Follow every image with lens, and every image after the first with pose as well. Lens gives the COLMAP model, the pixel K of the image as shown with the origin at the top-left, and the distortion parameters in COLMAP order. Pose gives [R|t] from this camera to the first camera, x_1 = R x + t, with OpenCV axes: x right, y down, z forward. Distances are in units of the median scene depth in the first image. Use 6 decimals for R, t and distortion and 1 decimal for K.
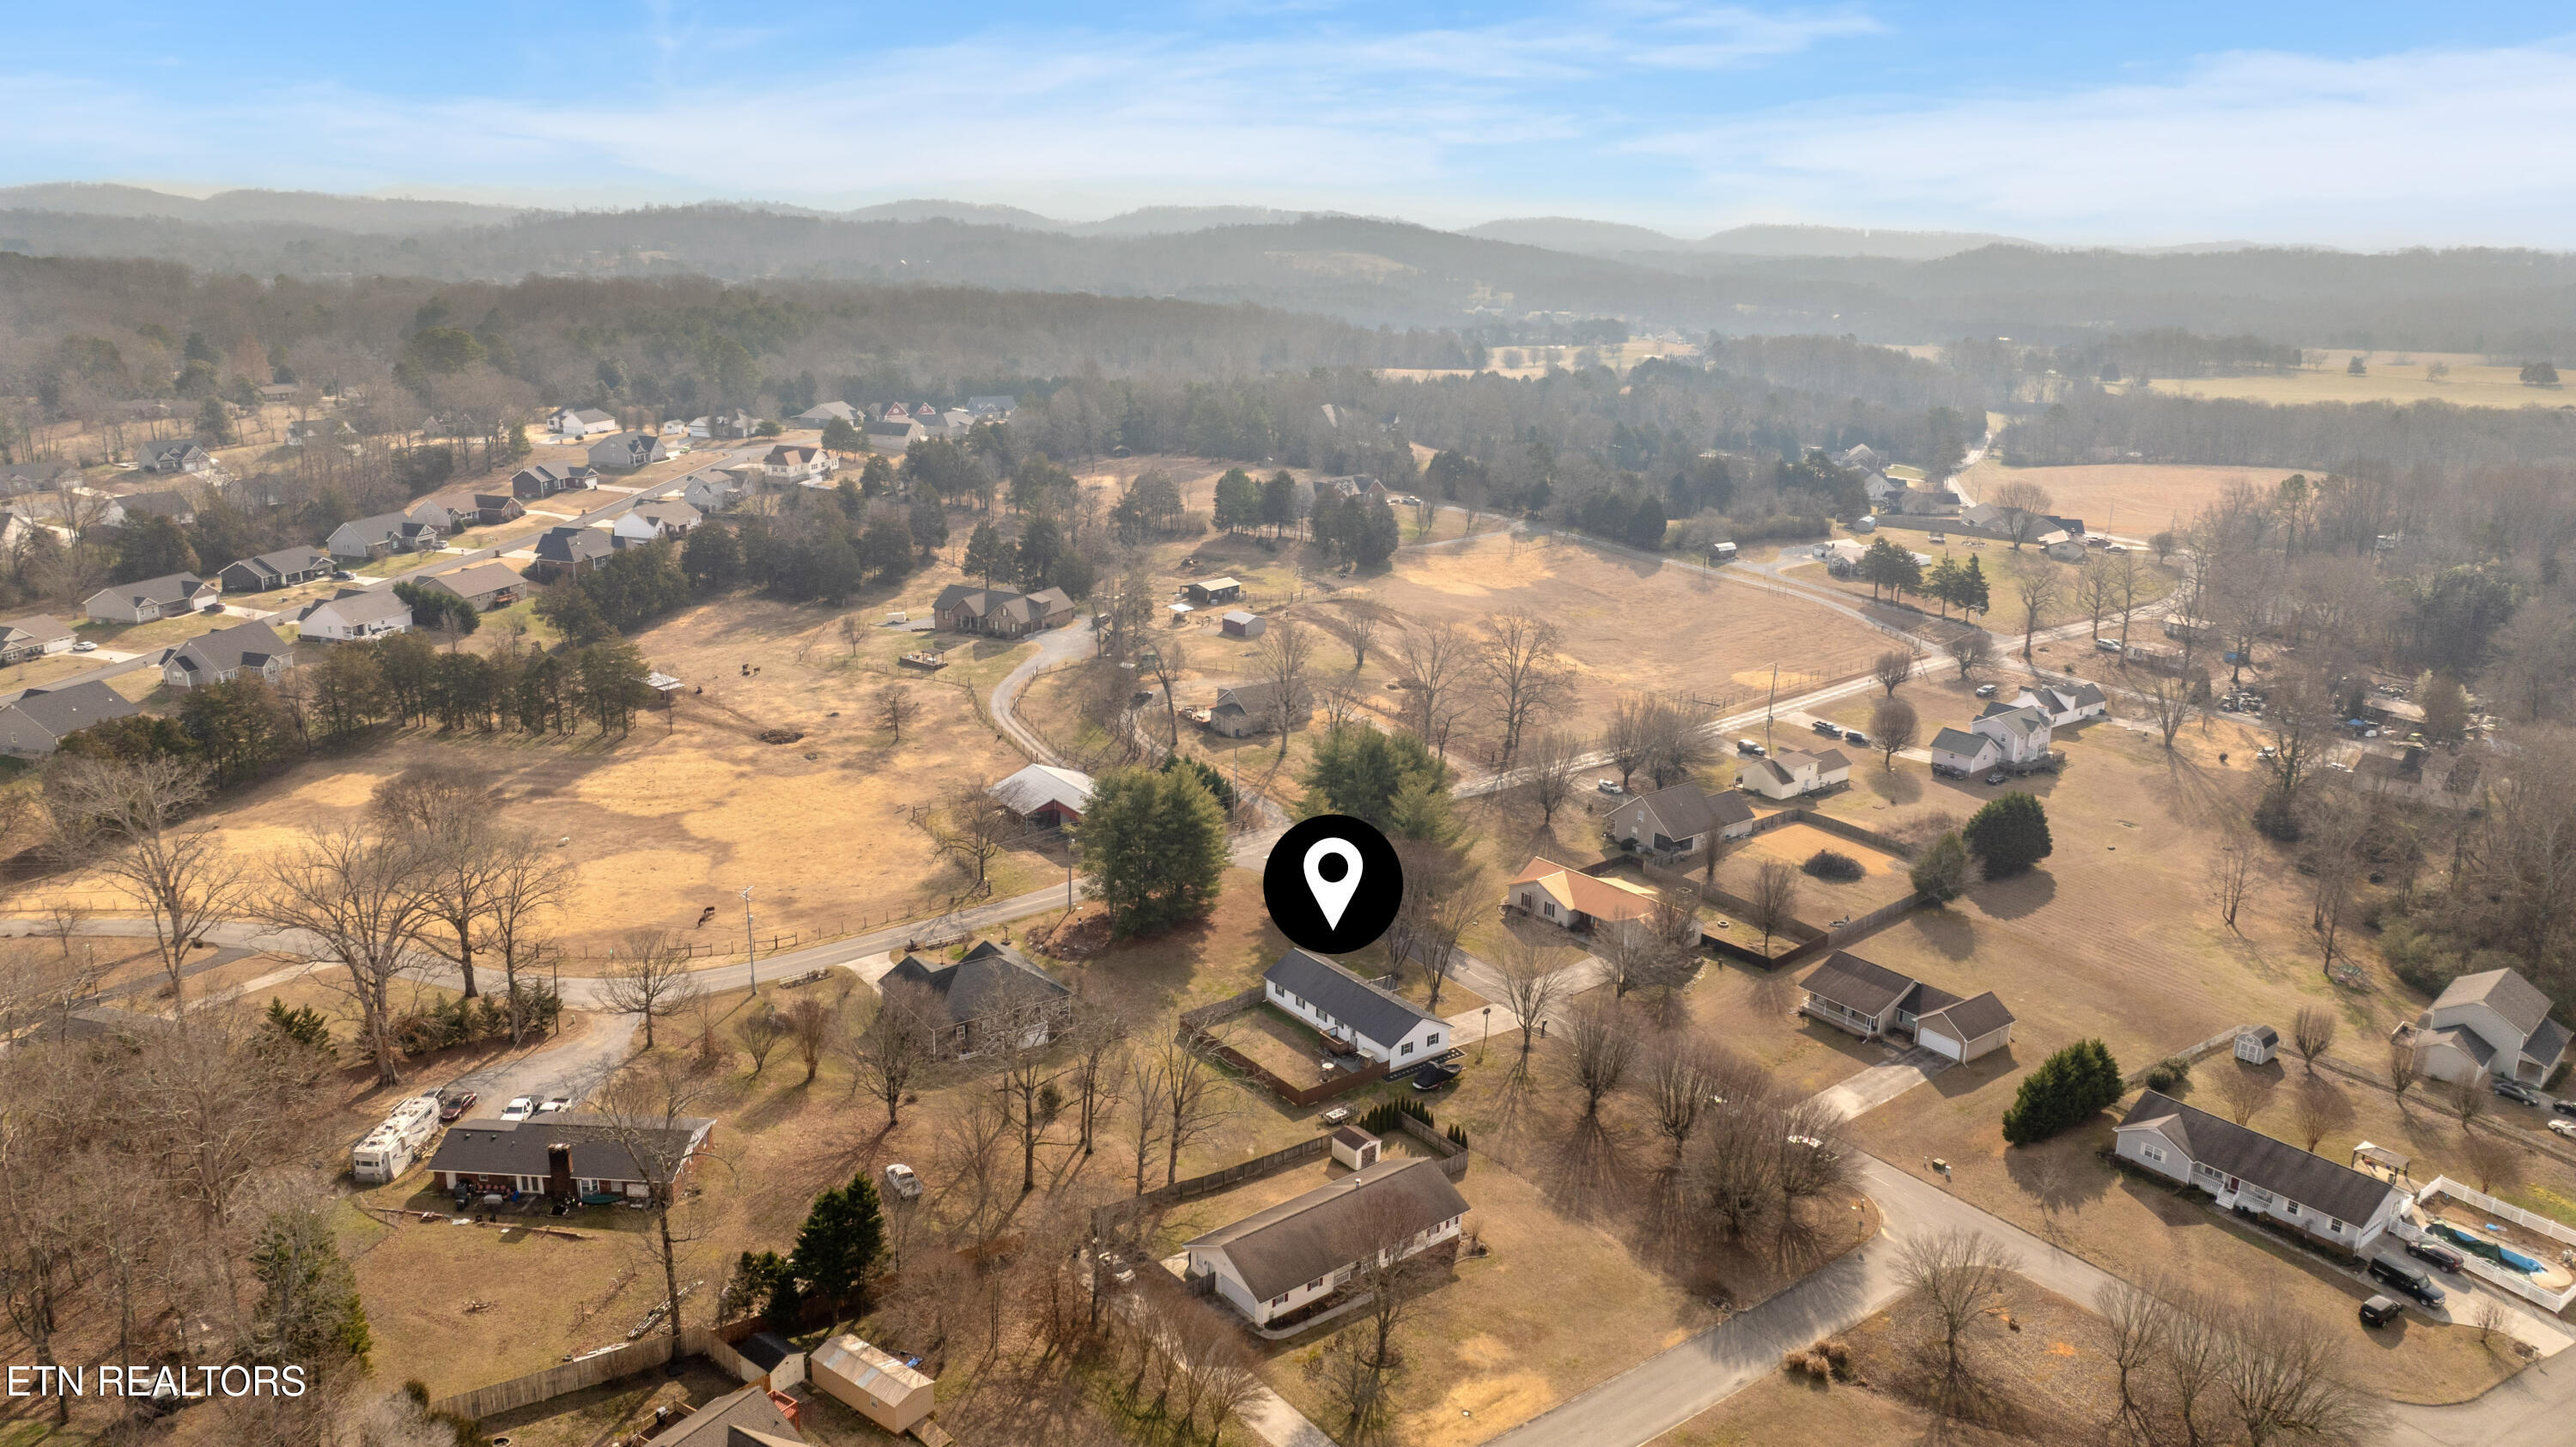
lens RADIAL K [[1861.3, 0, 1288.0], [0, 1861.3, 723.5], [0, 0, 1]] dist [-0.015733, -0.001271]
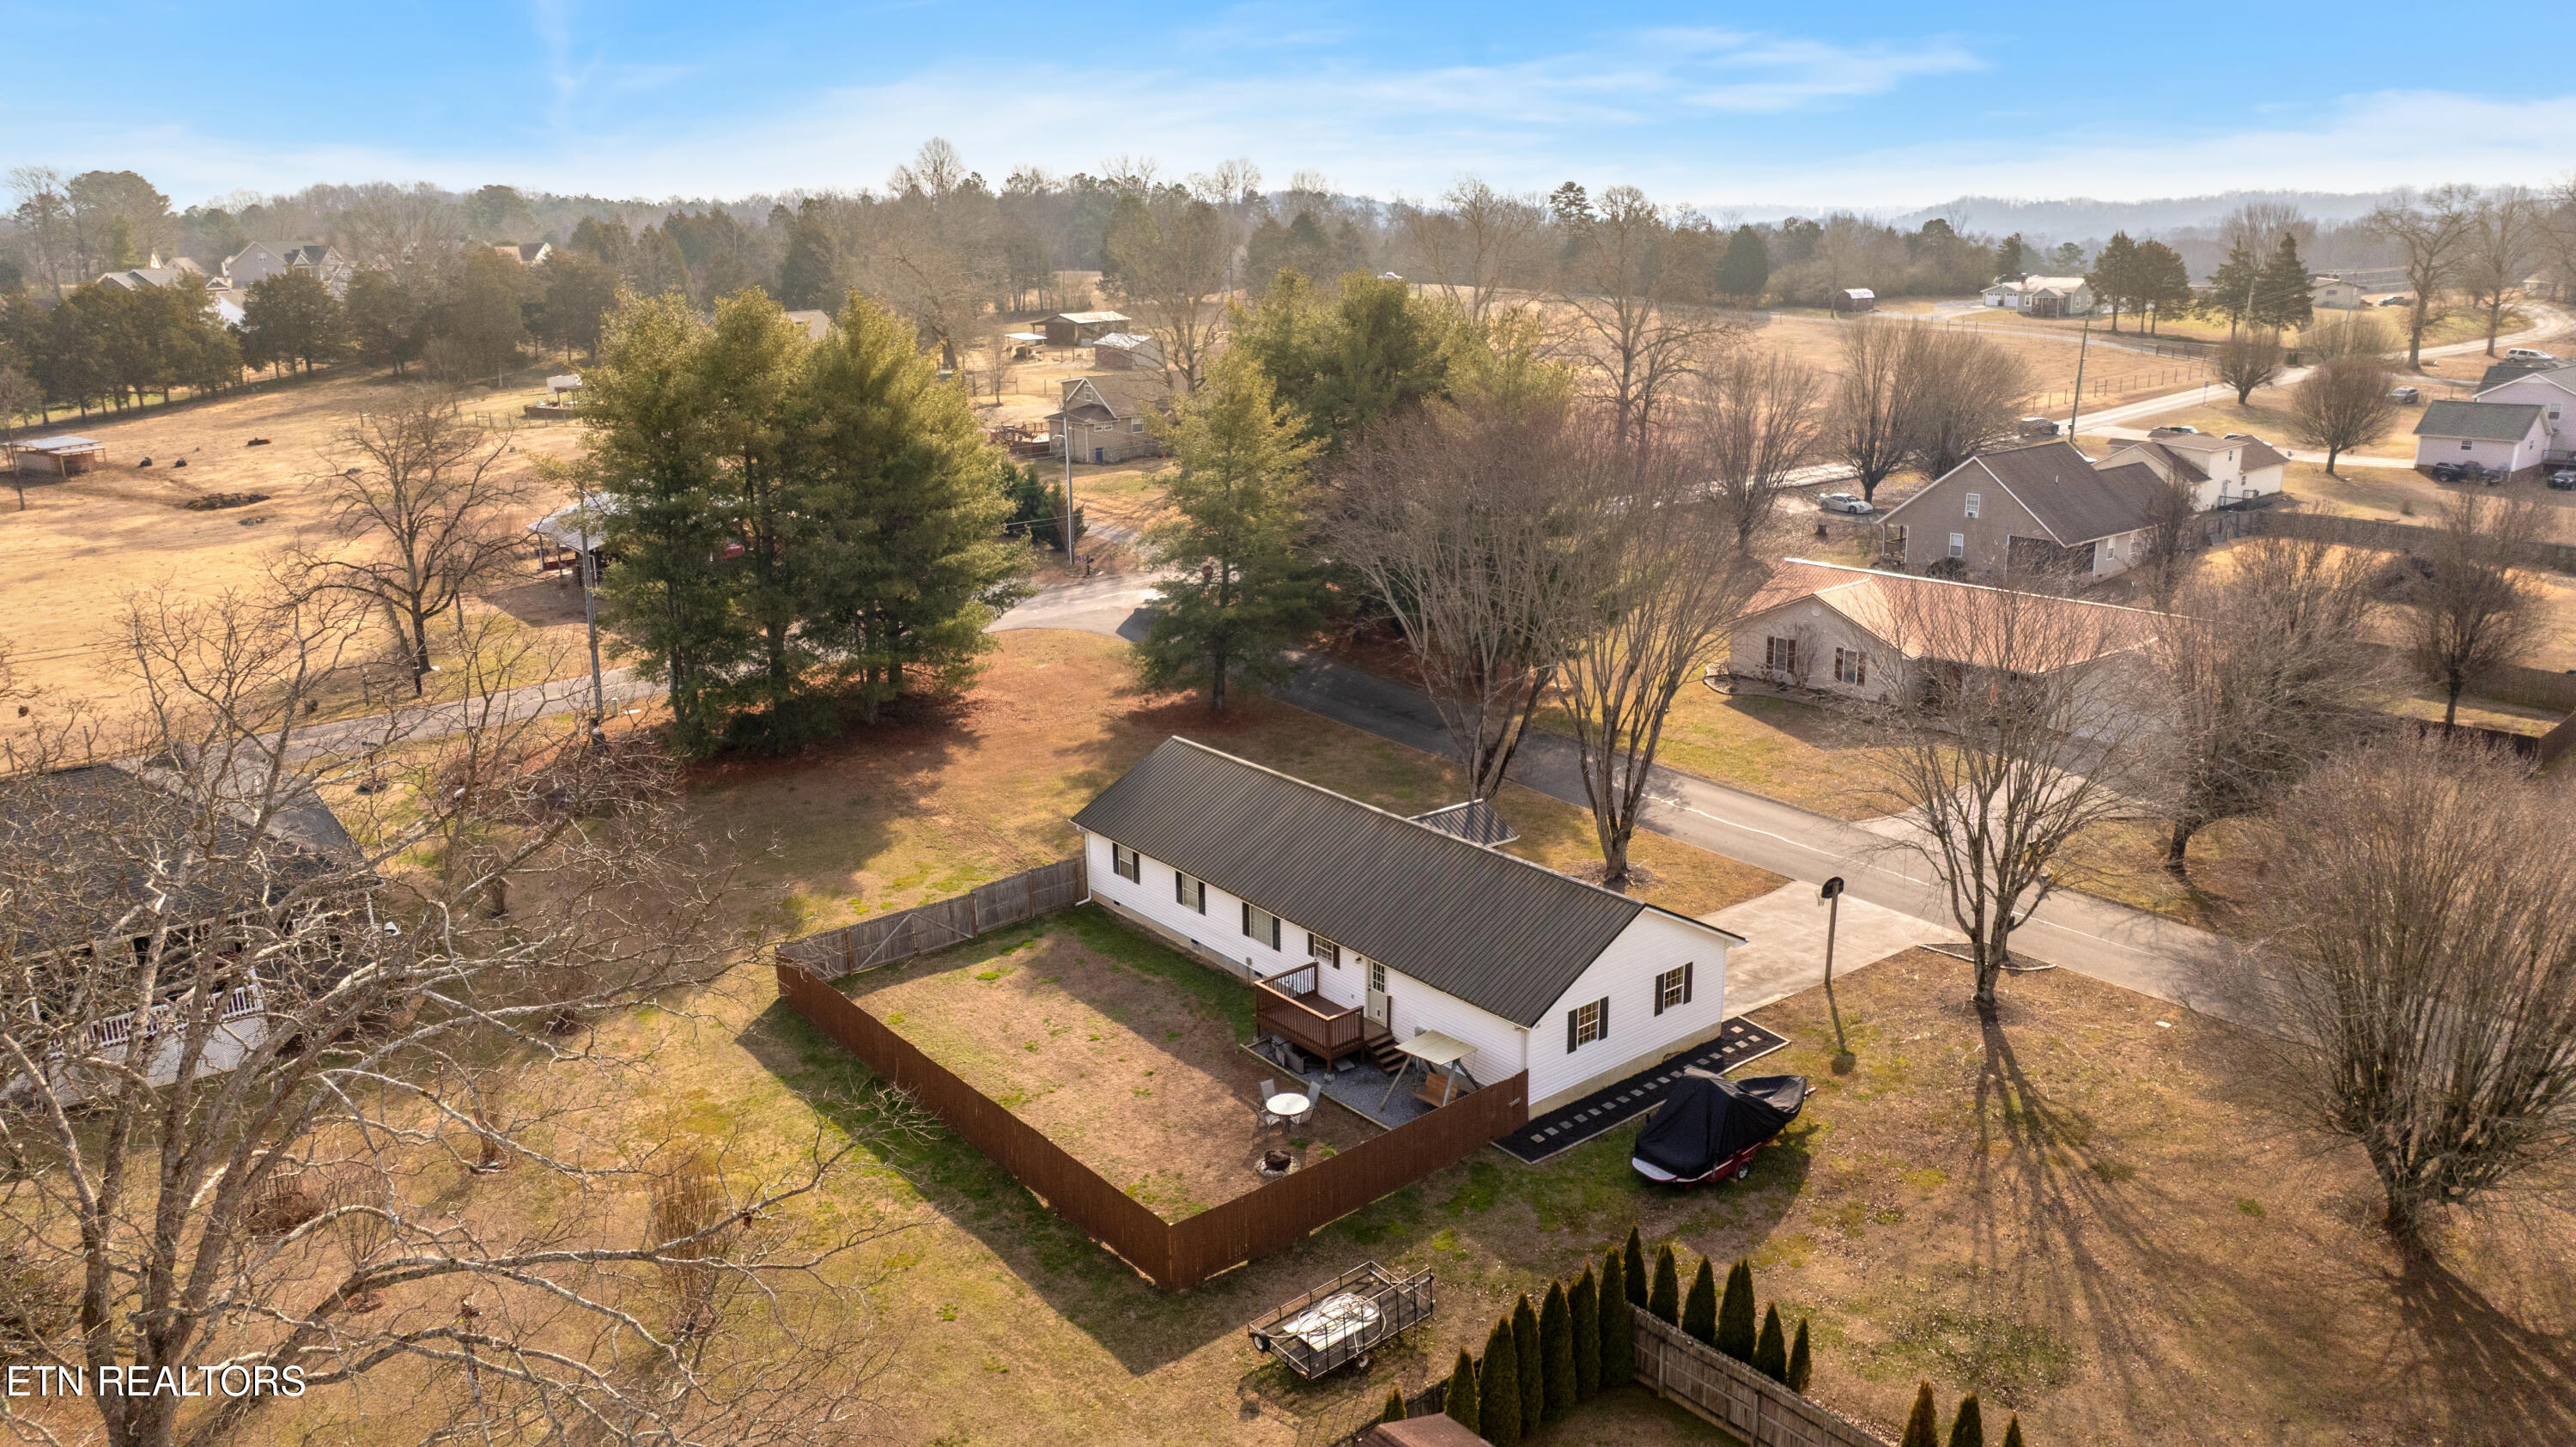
lens RADIAL K [[1861.3, 0, 1288.0], [0, 1861.3, 723.5], [0, 0, 1]] dist [-0.015733, -0.001271]
pose [[0.999000, -0.040666, 0.018568, 0.018234], [0.040861, 0.999113, -0.010206, 0.128980], [-0.018136, 0.010954, 0.999776, 0.714578]]
